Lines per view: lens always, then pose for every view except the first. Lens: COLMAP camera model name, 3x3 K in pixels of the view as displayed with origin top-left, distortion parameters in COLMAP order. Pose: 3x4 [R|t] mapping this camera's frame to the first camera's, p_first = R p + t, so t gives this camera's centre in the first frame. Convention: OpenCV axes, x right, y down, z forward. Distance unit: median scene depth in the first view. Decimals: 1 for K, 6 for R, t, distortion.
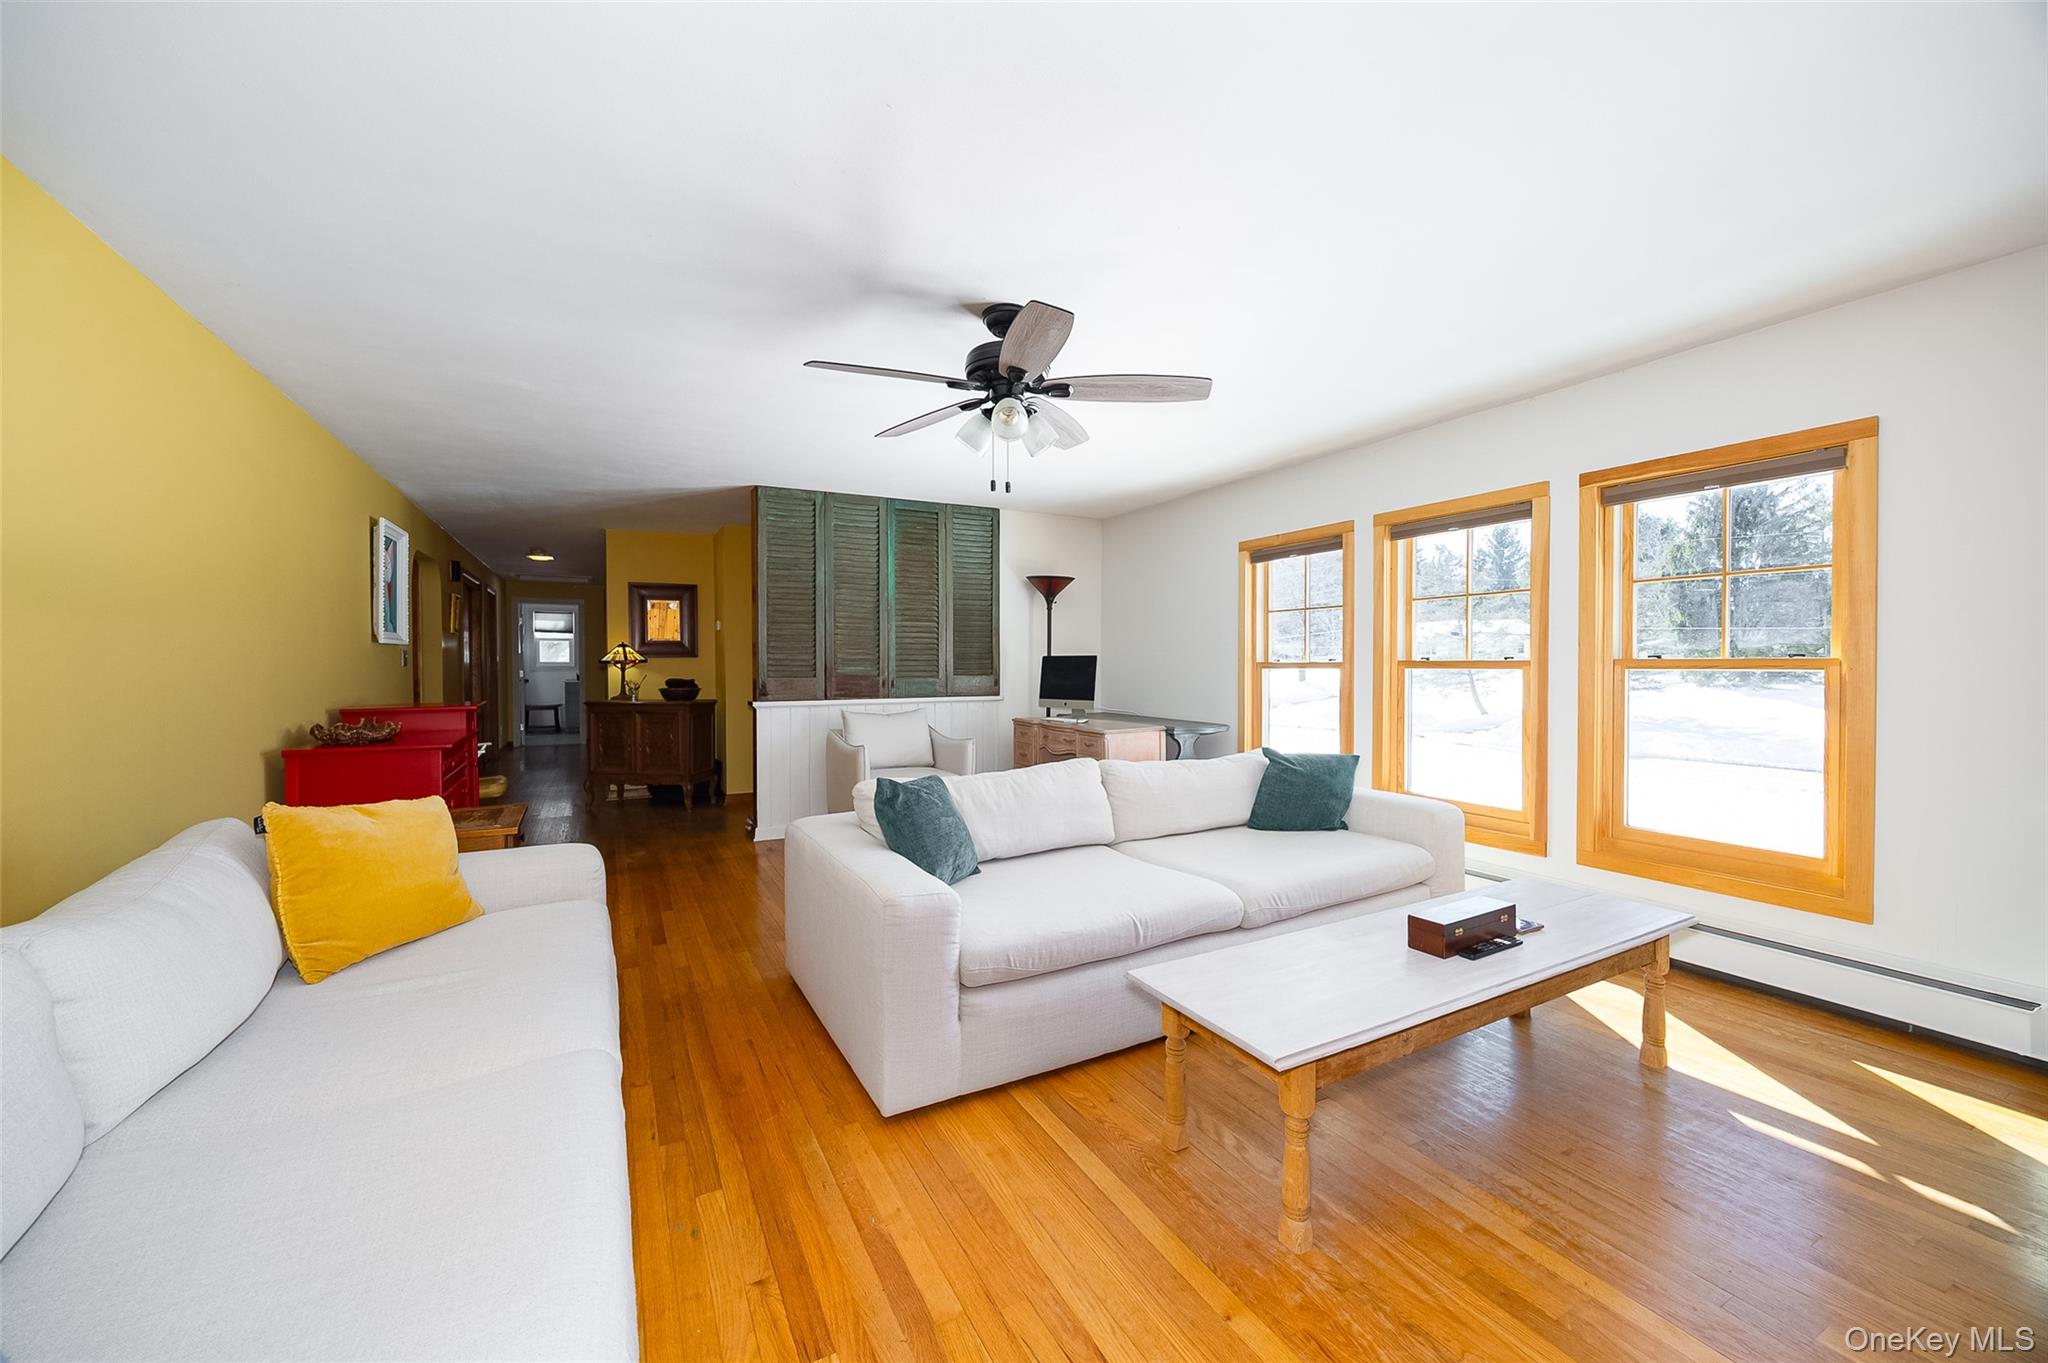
lens RADIAL K [[805.3, 0, 1037.2], [0, 805.3, 669.3], [0, 0, 1]] dist [-0.010435, 0.000982]
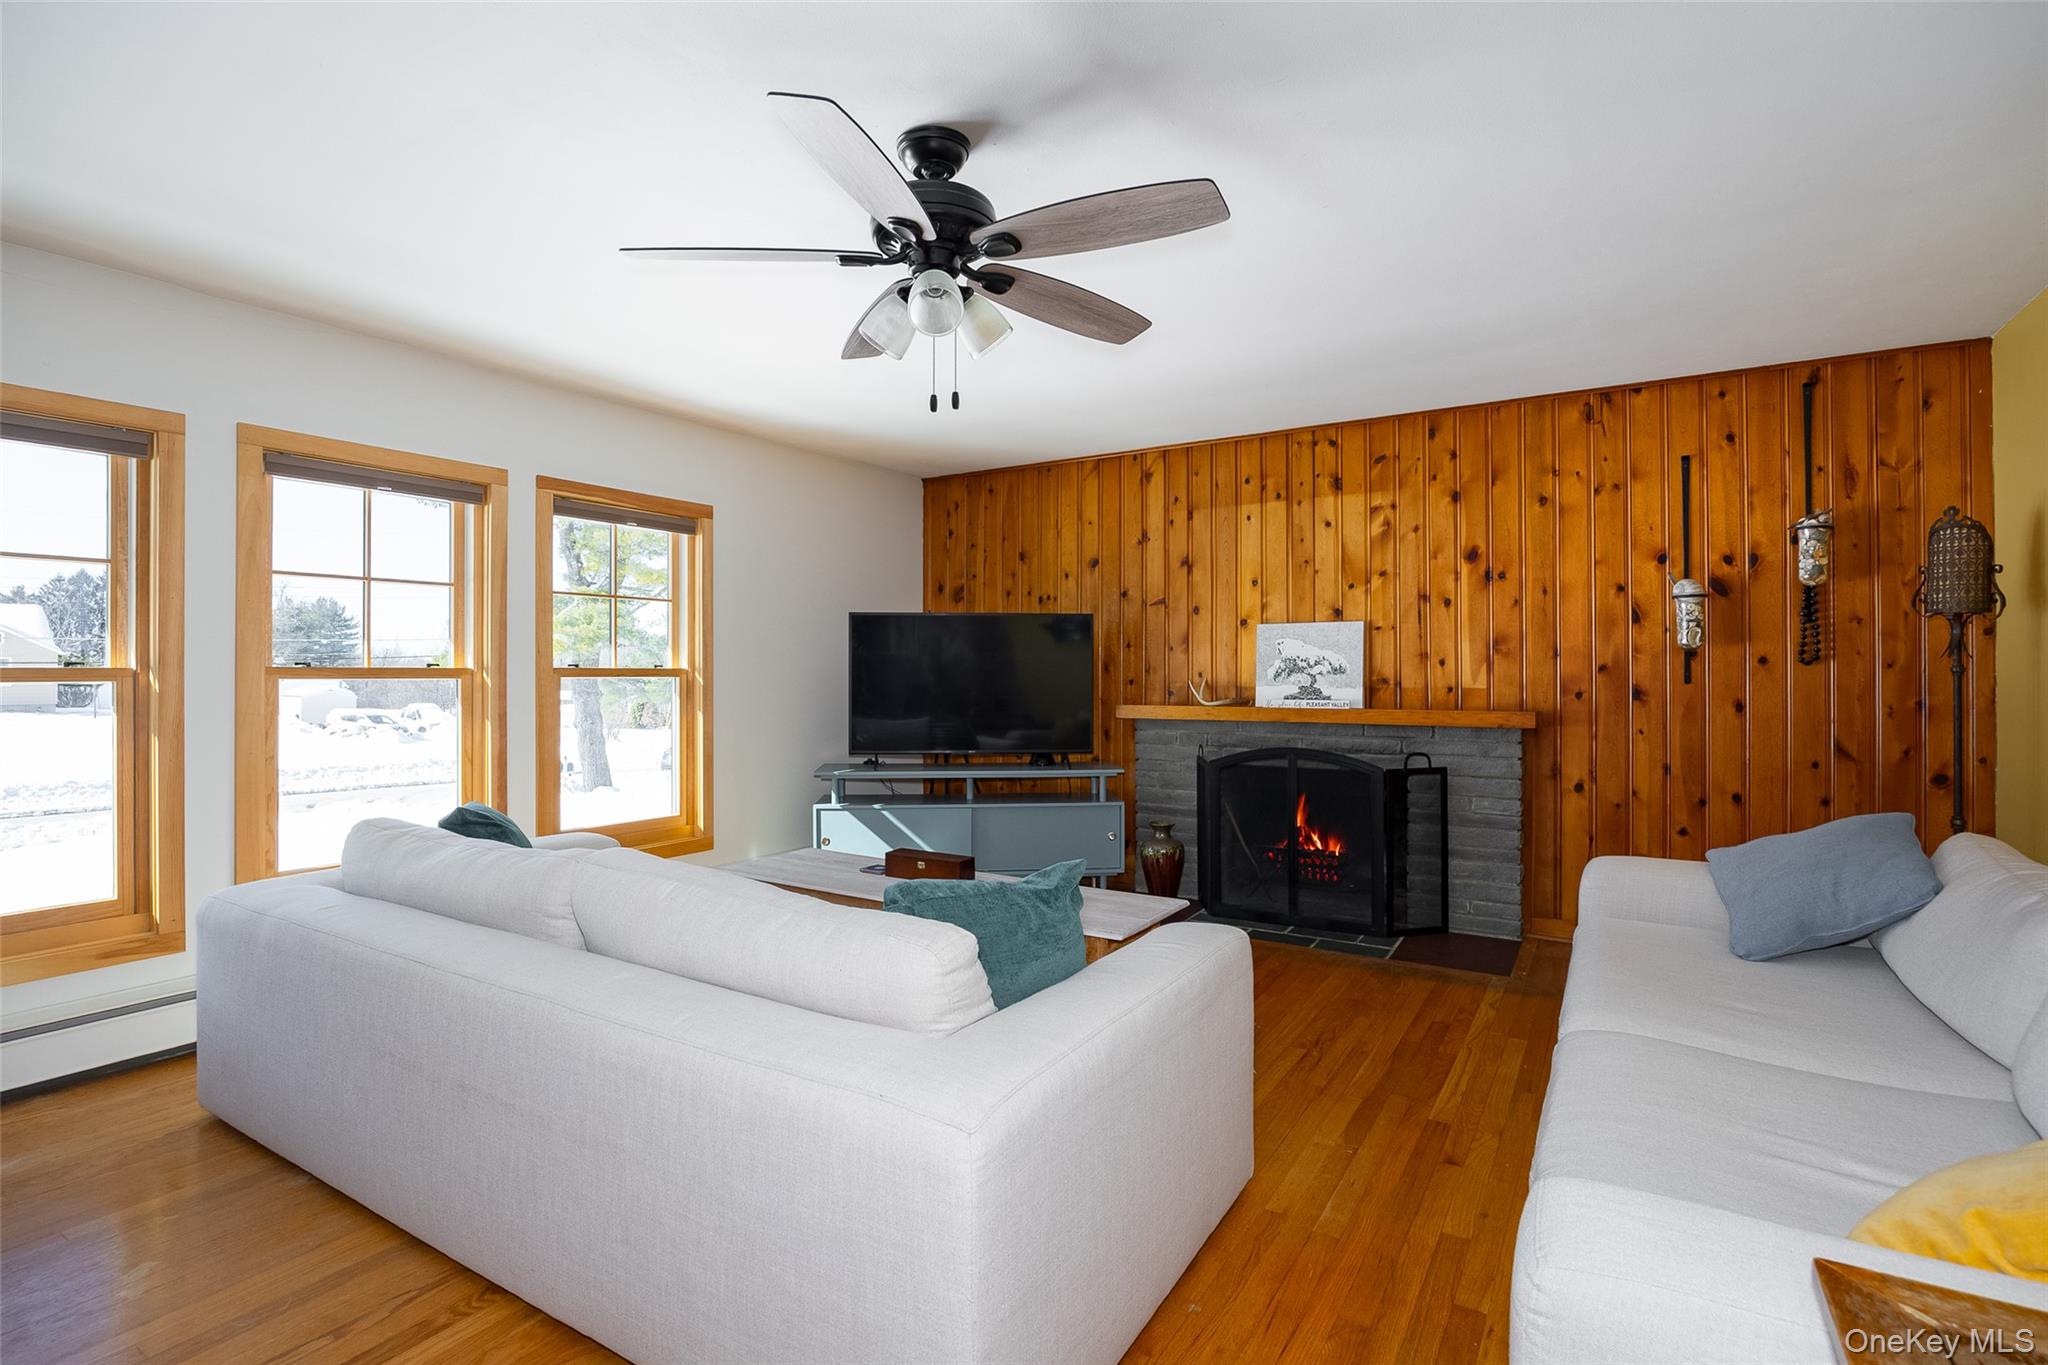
lens RADIAL K [[993.6, 0, 1027.2], [0, 993.6, 662.7], [0, 0, 1]] dist [0.001448, 0.000699]
pose [[-0.499922, 0.020558, 0.865826, -0.634536], [0.016224, 0.999765, -0.014371, 0.006735], [-0.865918, 0.006863, -0.500138, 1.087014]]
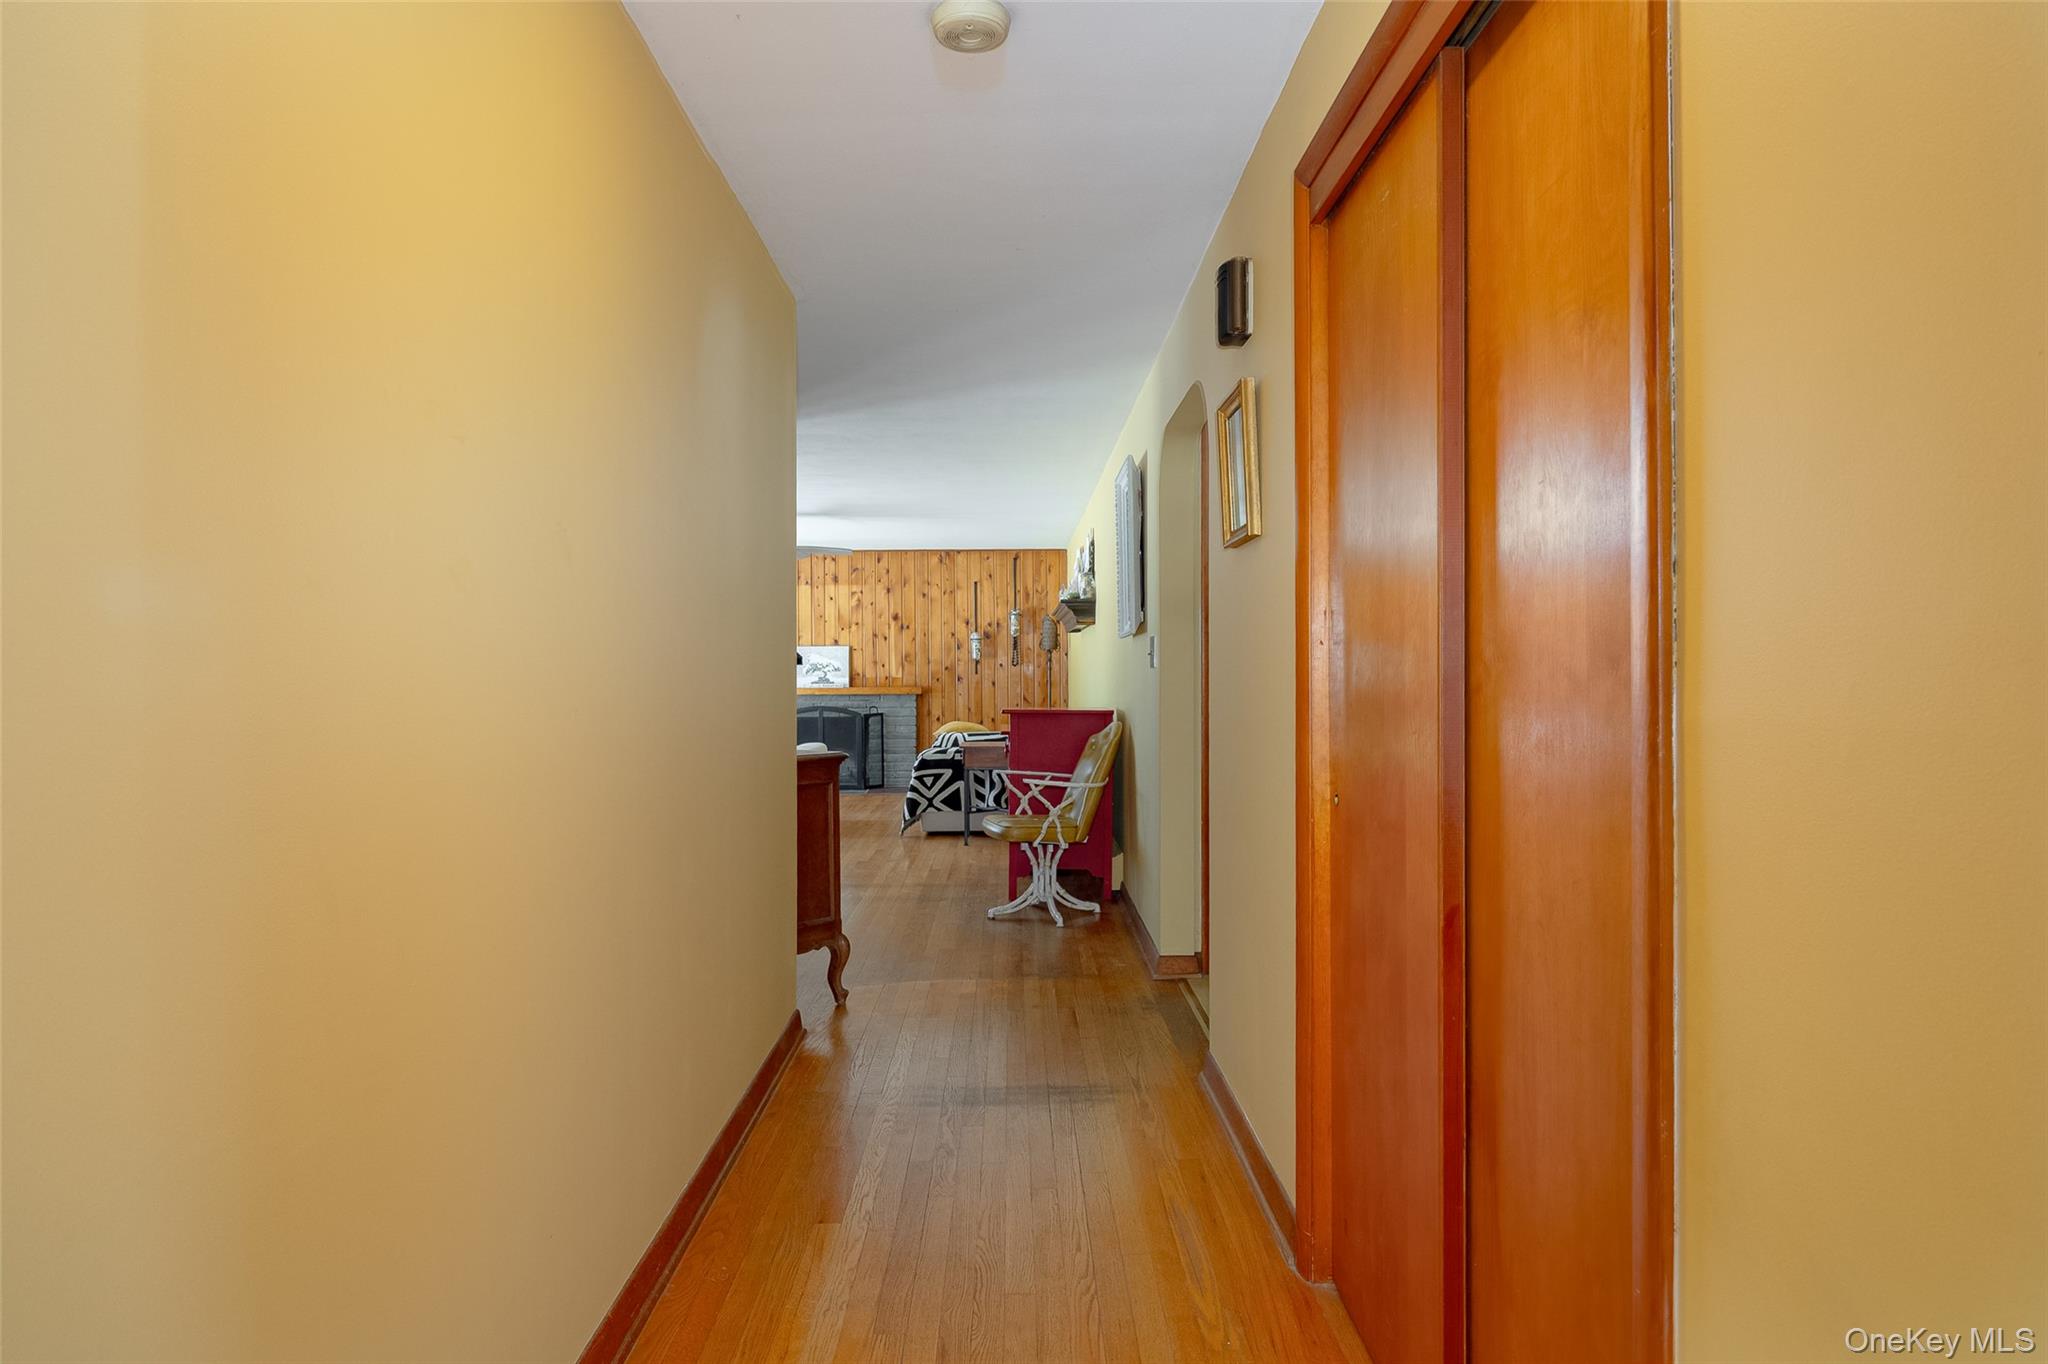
lens RADIAL K [[1236.0, 0, 1023.1], [0, 1236.0, 673.1], [0, 0, 1]] dist [0.000162, -0.000002]
pose [[-0.880609, 0.014369, 0.473625, -1.230107], [0.022640, 0.999674, 0.011766, -0.004000], [-0.473302, 0.021084, -0.880648, 2.003358]]
